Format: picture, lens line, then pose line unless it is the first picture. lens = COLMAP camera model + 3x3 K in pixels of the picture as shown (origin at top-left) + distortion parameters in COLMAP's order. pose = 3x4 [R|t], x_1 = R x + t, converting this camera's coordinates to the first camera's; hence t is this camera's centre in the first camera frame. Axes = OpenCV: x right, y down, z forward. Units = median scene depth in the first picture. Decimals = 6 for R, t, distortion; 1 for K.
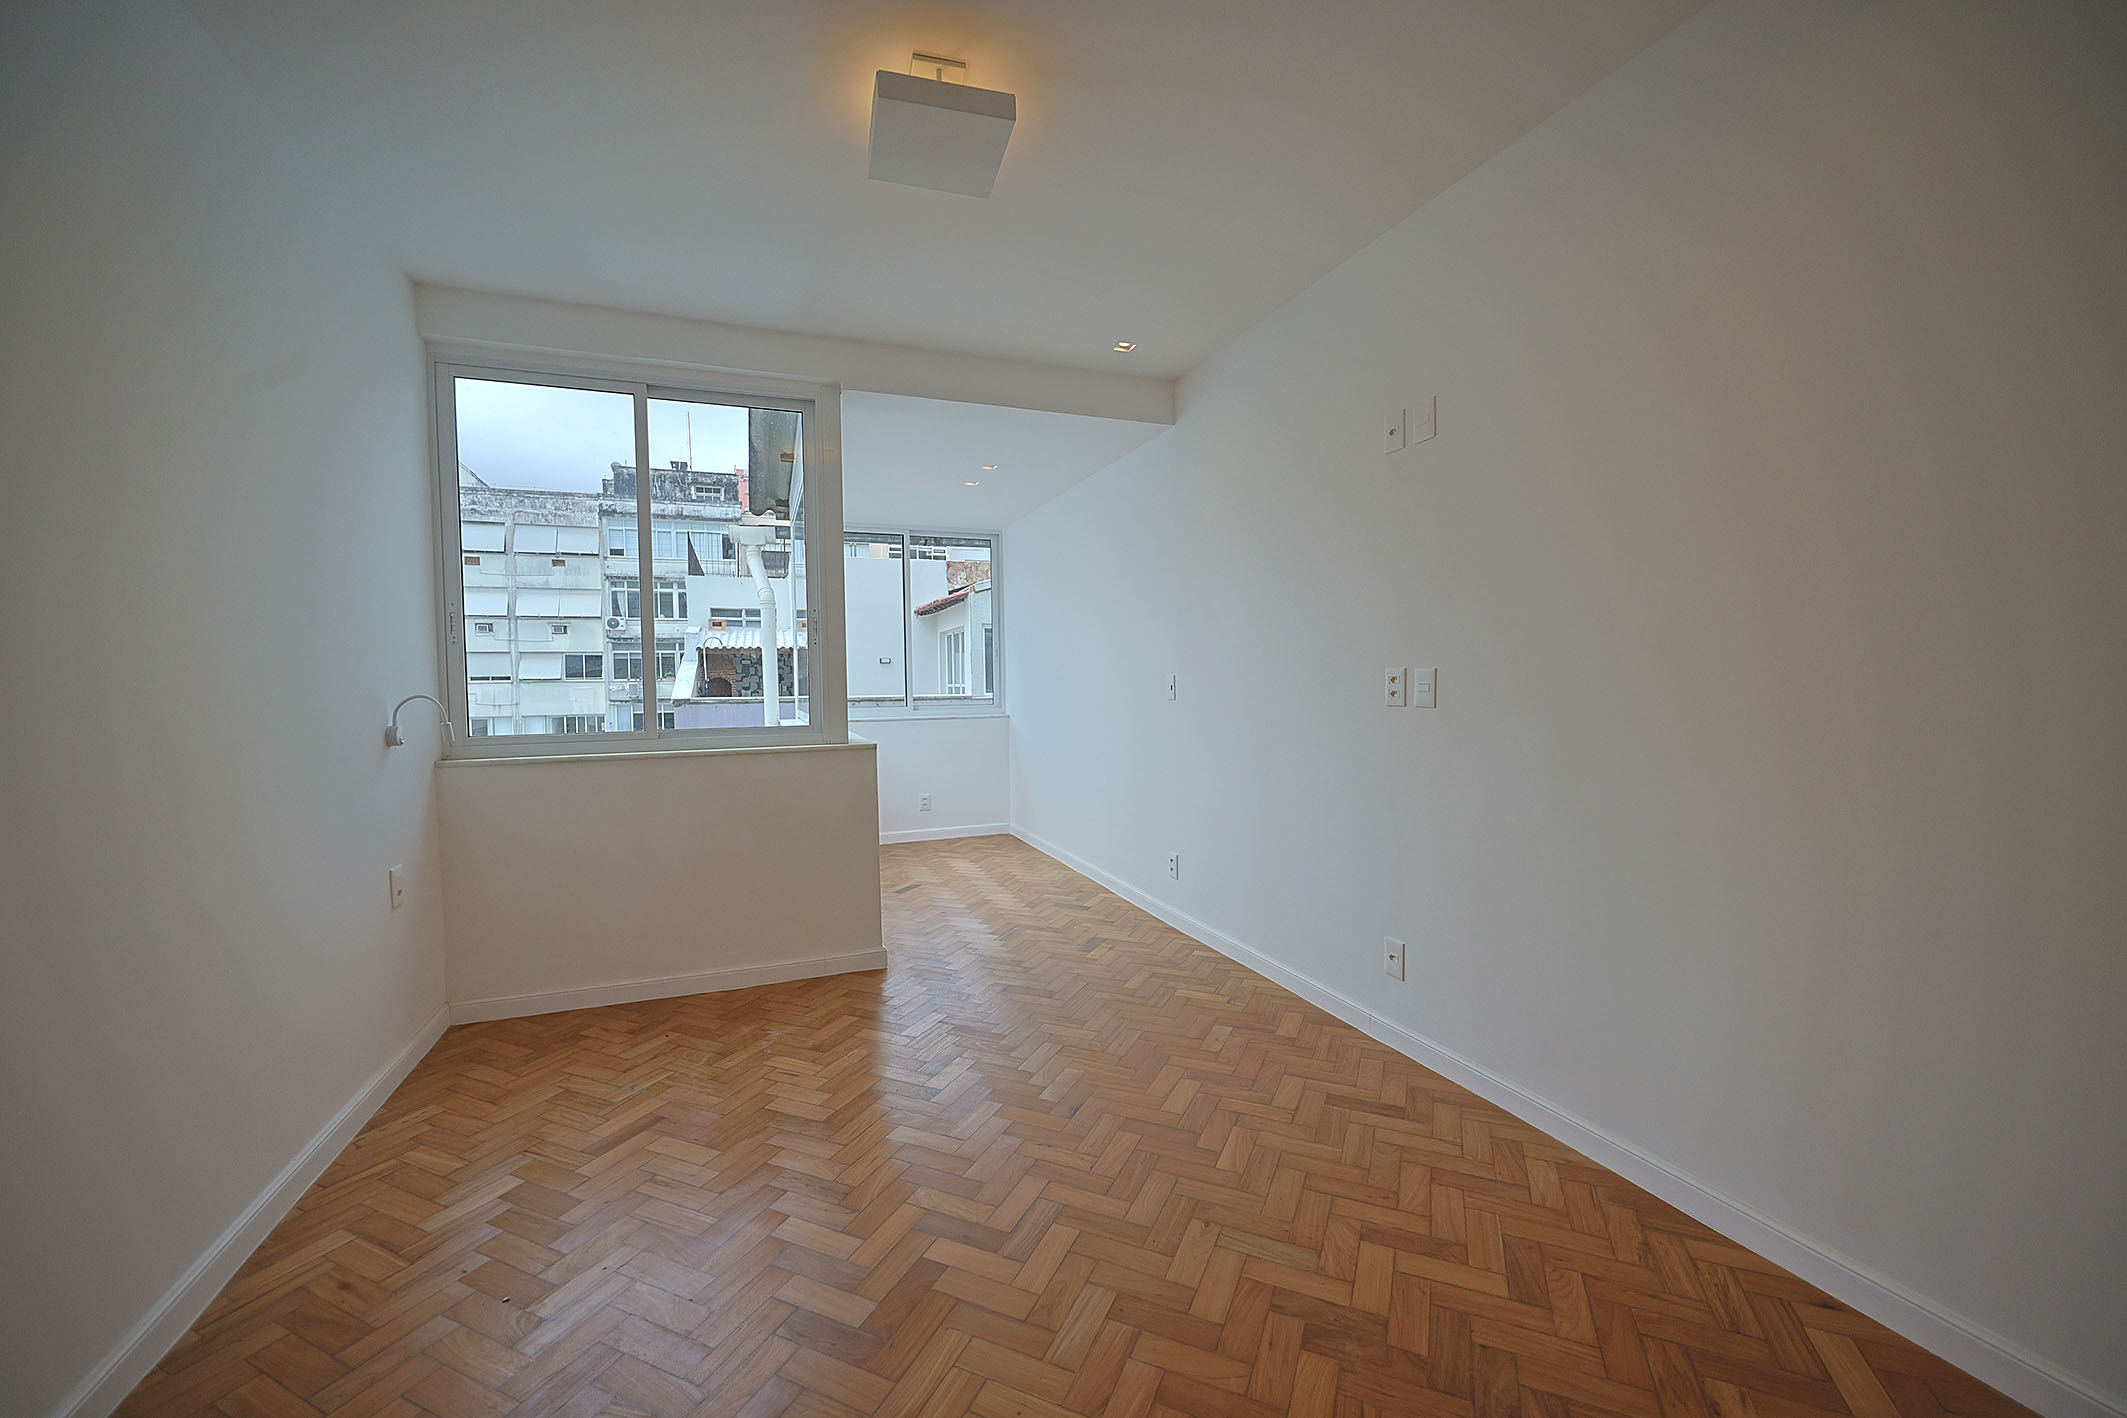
lens RADIAL K [[833.8, 0, 1034.6], [0, 833.8, 708.4], [0, 0, 1]] dist [0.000479, 0.000063]
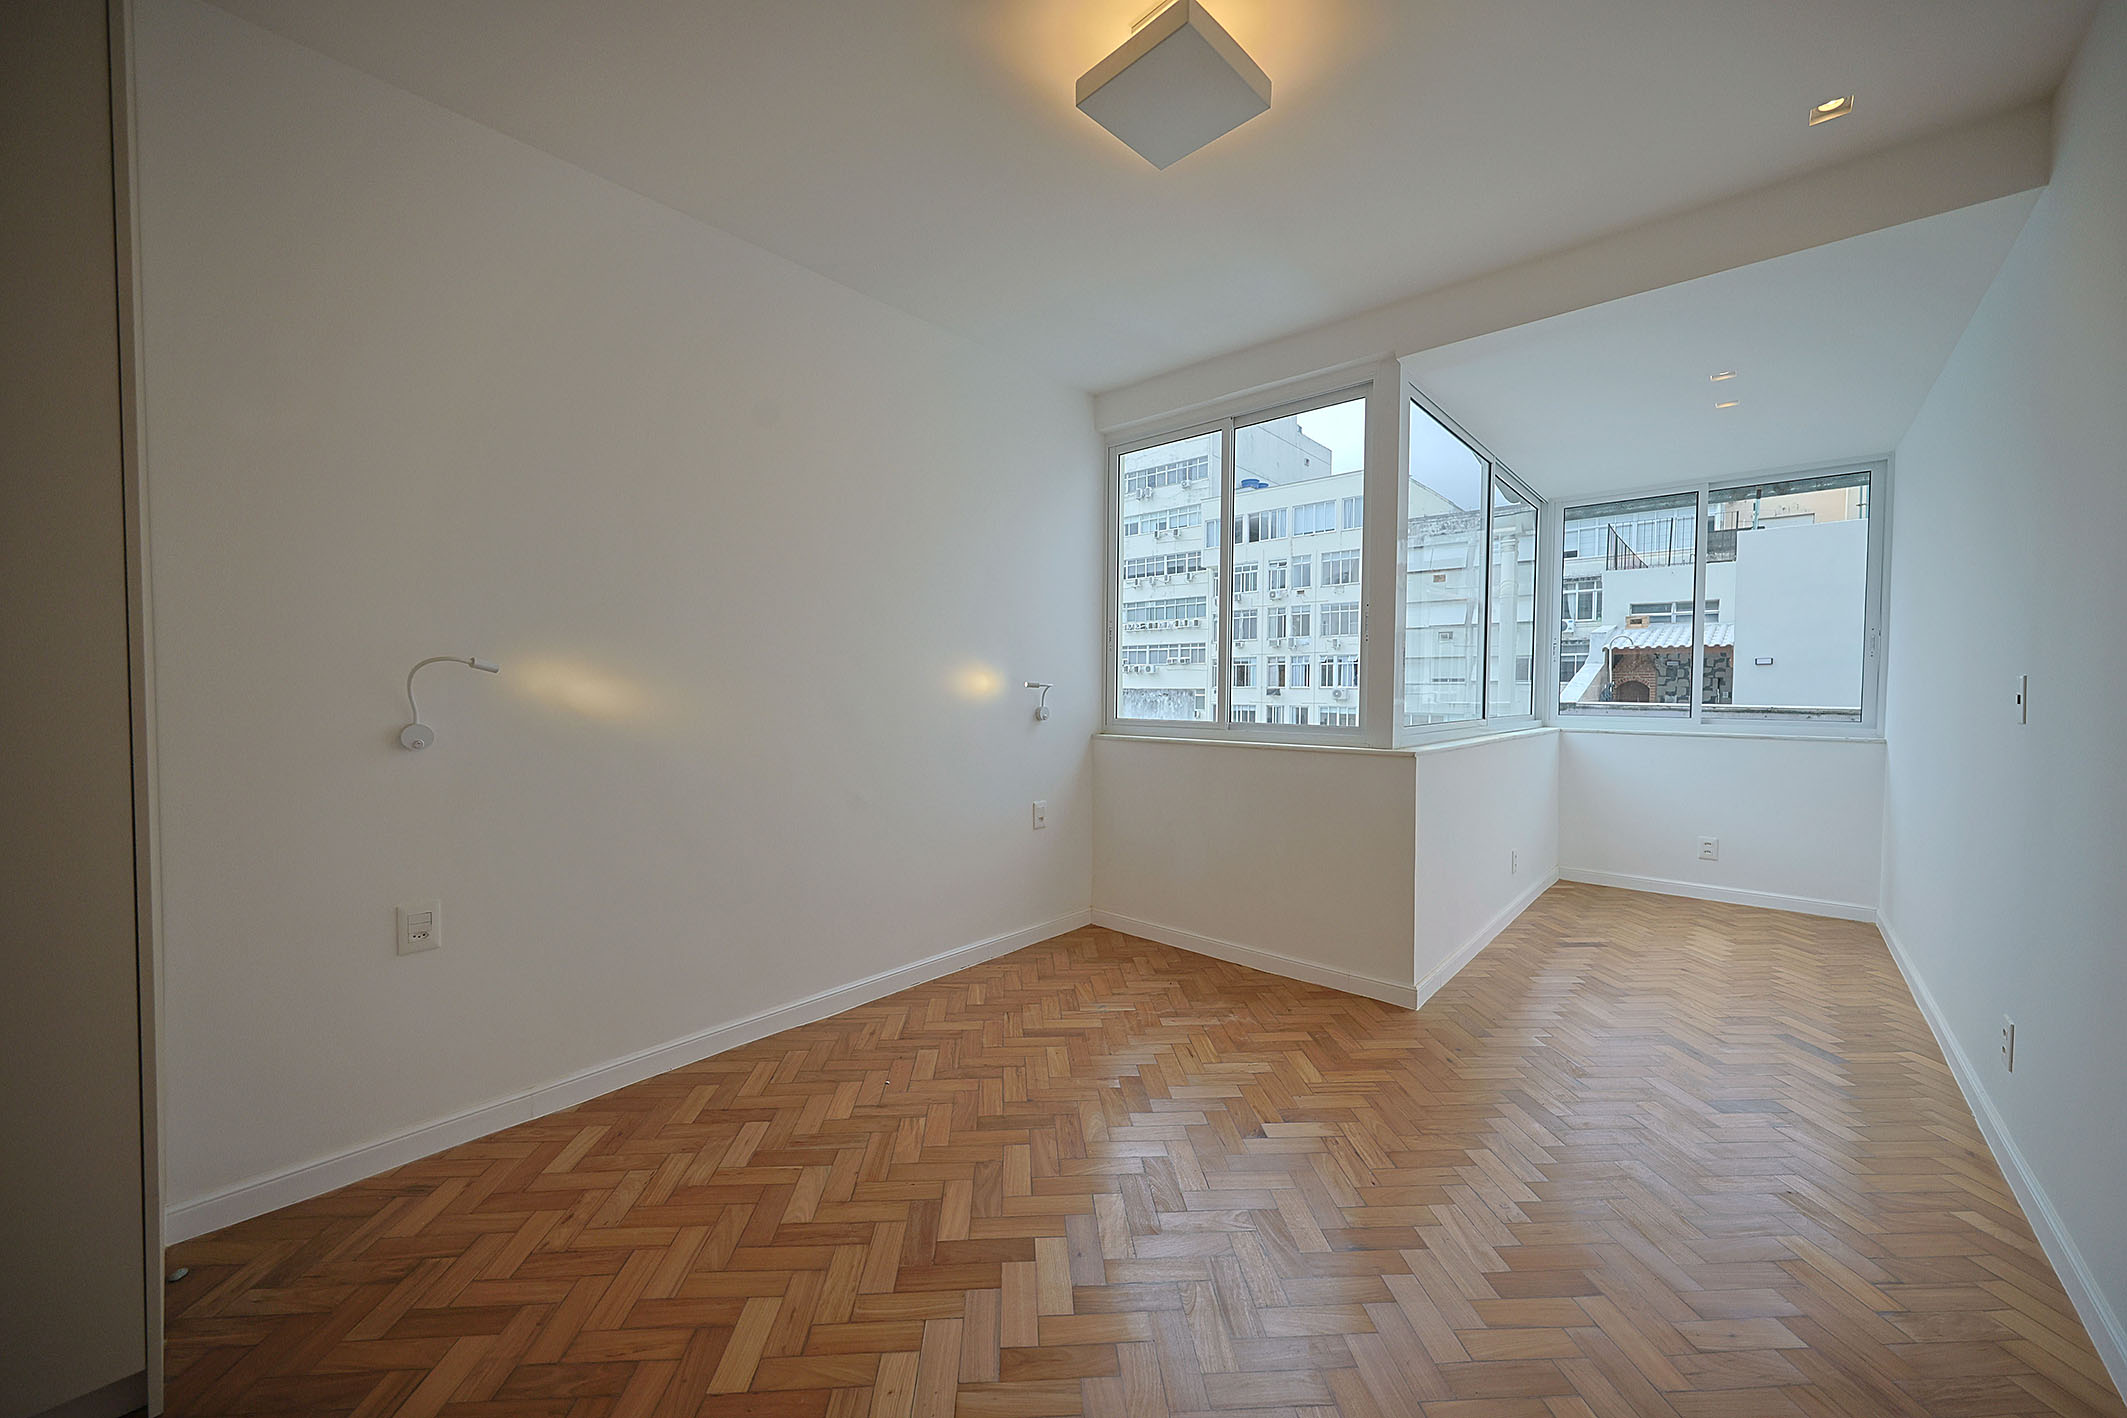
lens RADIAL K [[778.5, 0, 1063.5], [0, 778.5, 709.0], [0, 0, 1]] dist [0.000924, 0.000037]
pose [[0.473328, 0.040993, -0.879932, 0.200415], [-0.041134, 0.998856, 0.024407, -0.004351], [0.879925, 0.024642, 0.474473, 0.161823]]
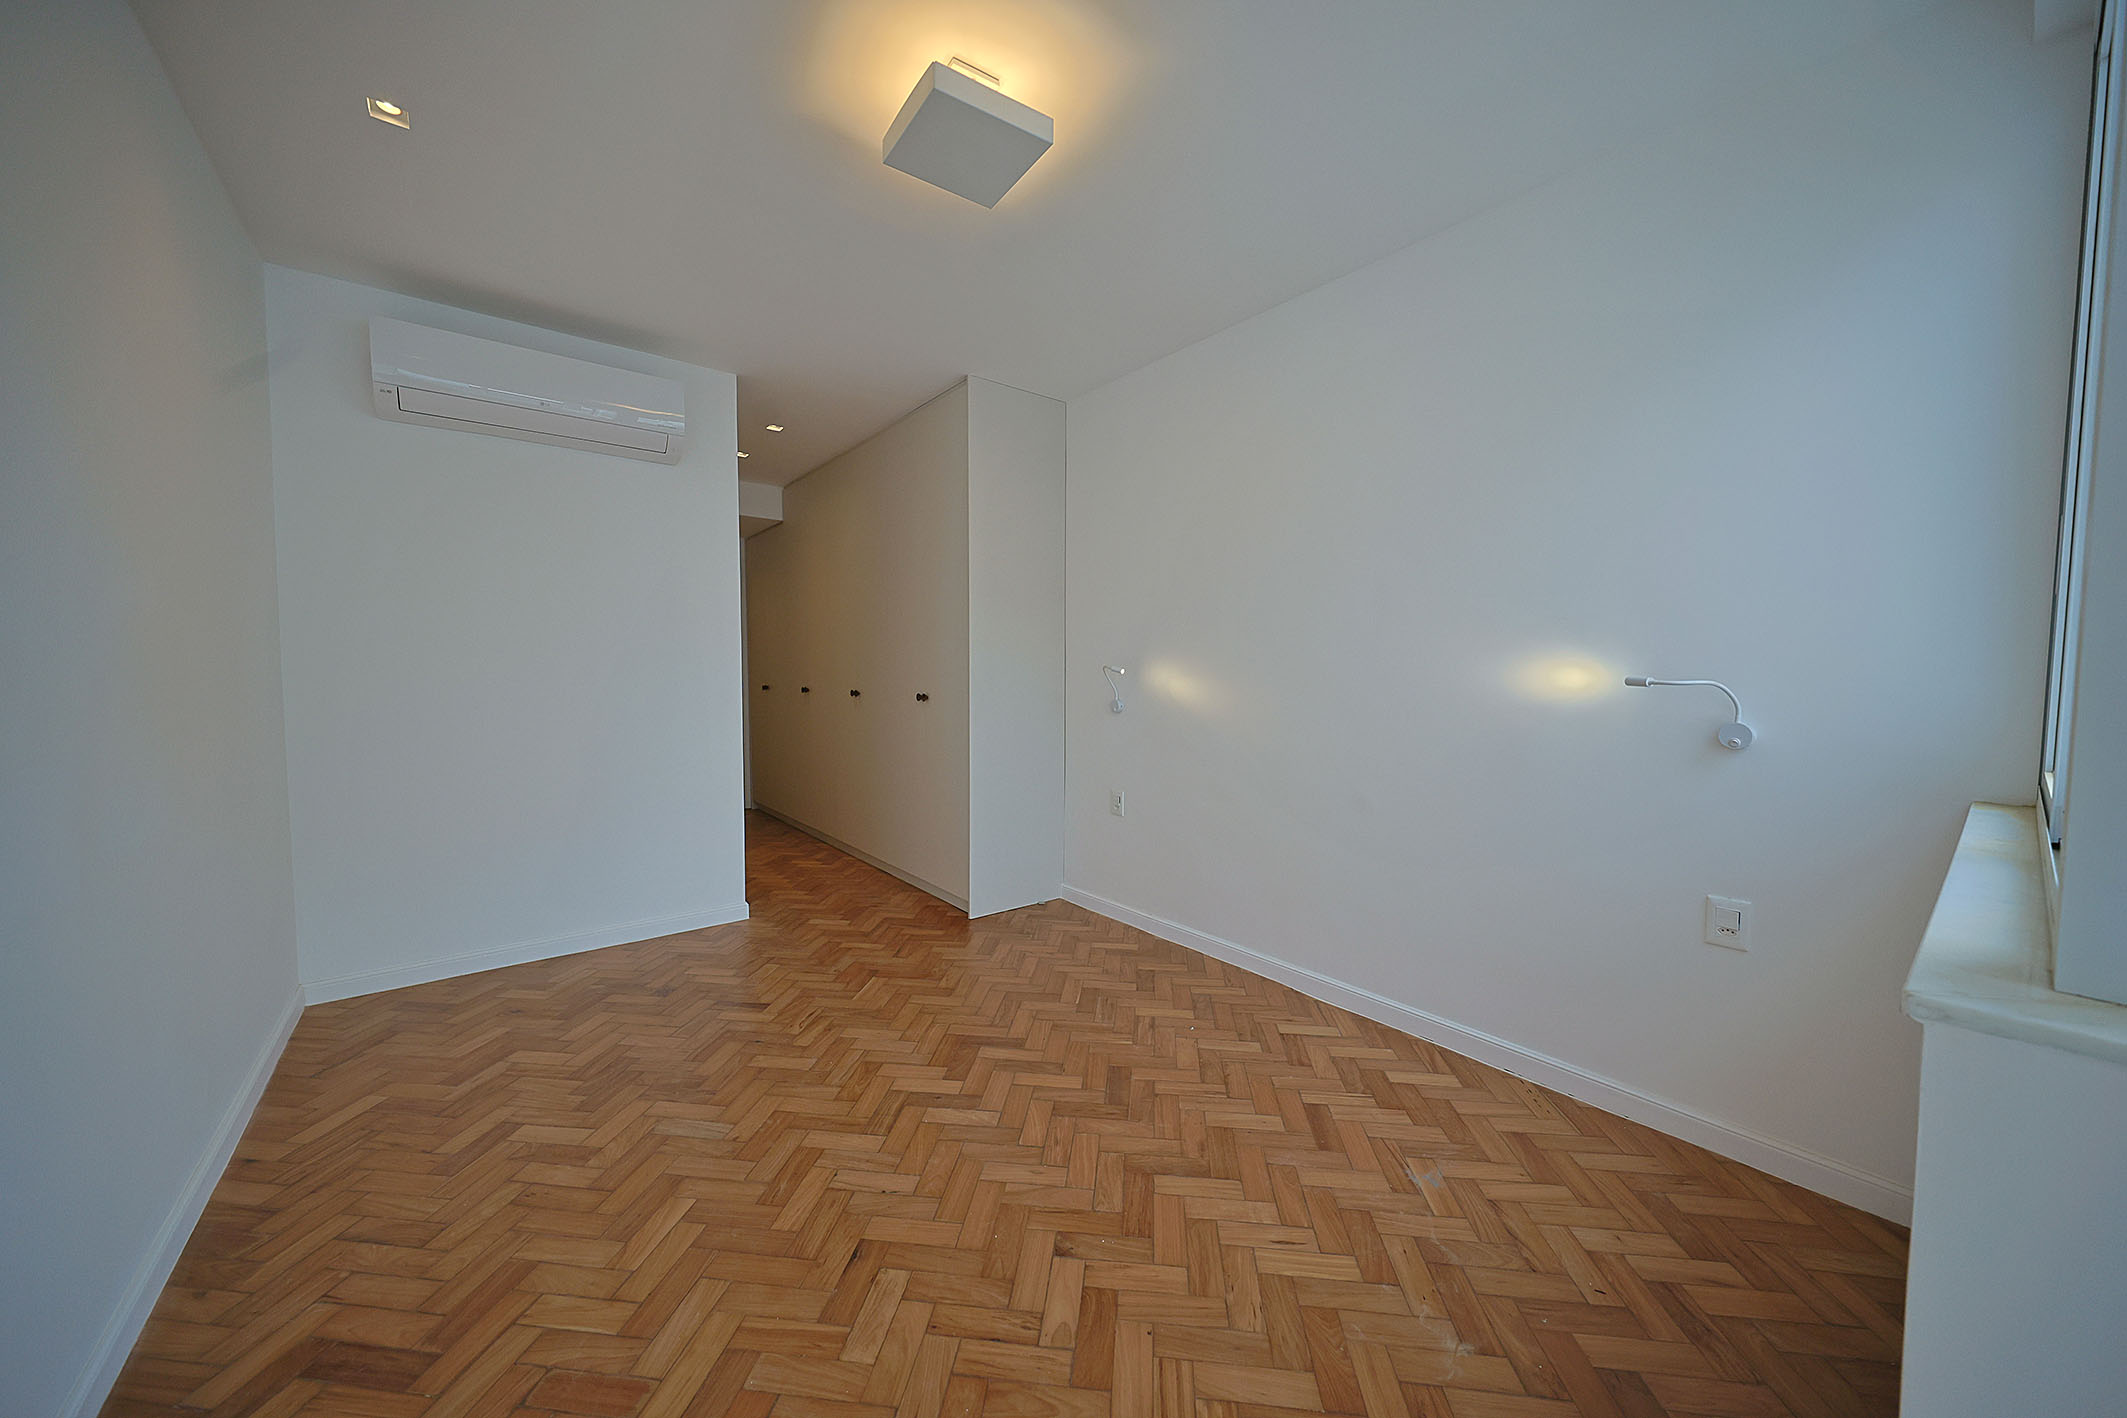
lens RADIAL K [[721.3, 0, 1063.5], [0, 721.3, 709.0], [0, 0, 1]] dist [0.000259, 0.000060]
pose [[-0.947166, 0.020224, -0.320106, 0.025064], [-0.004781, 0.997009, 0.077137, -0.017789], [0.320709, 0.074591, -0.944236, 0.617594]]
